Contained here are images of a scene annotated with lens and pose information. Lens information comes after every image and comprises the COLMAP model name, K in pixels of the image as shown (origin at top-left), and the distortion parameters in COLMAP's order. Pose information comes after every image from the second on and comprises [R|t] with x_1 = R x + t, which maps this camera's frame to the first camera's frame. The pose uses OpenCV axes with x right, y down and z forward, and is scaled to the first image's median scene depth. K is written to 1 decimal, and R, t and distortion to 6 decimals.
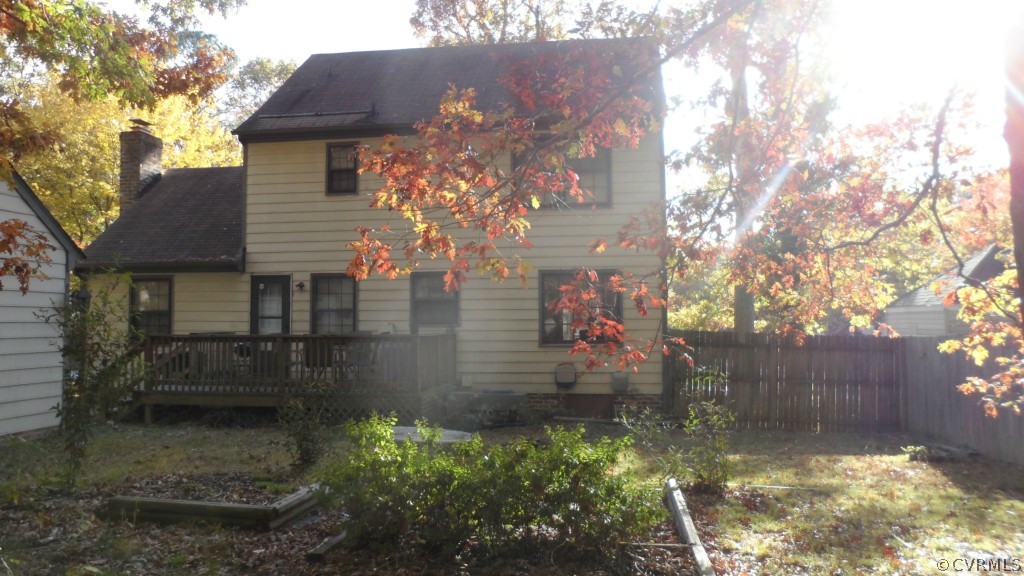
lens RADIAL K [[781.5, 0, 510.6], [0, 781.5, 290.5], [0, 0, 1]] dist [-0.039740, 0.036596]
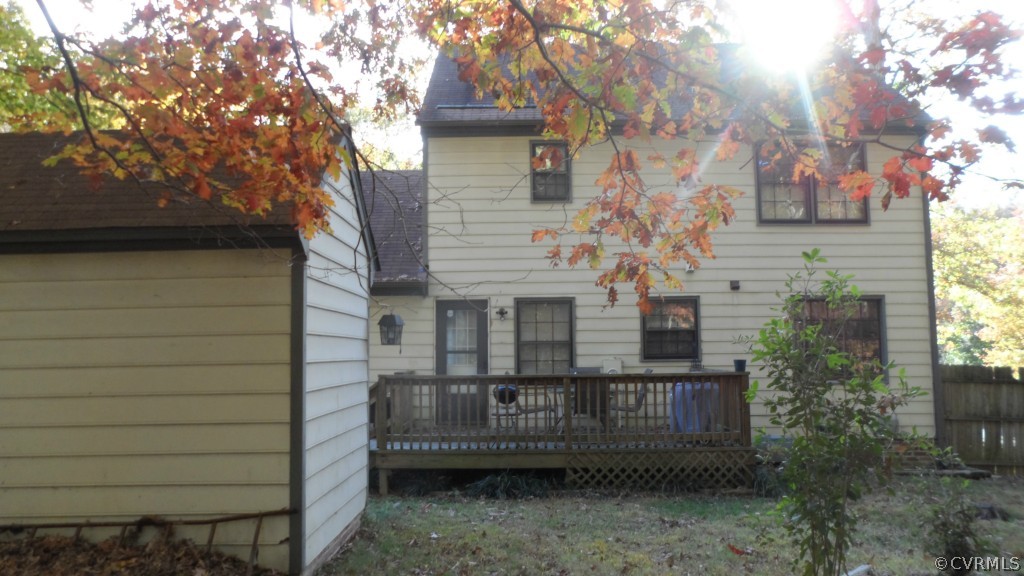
lens RADIAL K [[781.5, 0, 513.9], [0, 781.5, 284.3], [0, 0, 1]] dist [-0.039740, 0.036596]
pose [[0.988918, 0.008430, 0.148221, -0.377662], [-0.000014, 0.998392, -0.056688, 0.010431], [-0.148461, 0.056057, 0.987328, 0.194954]]
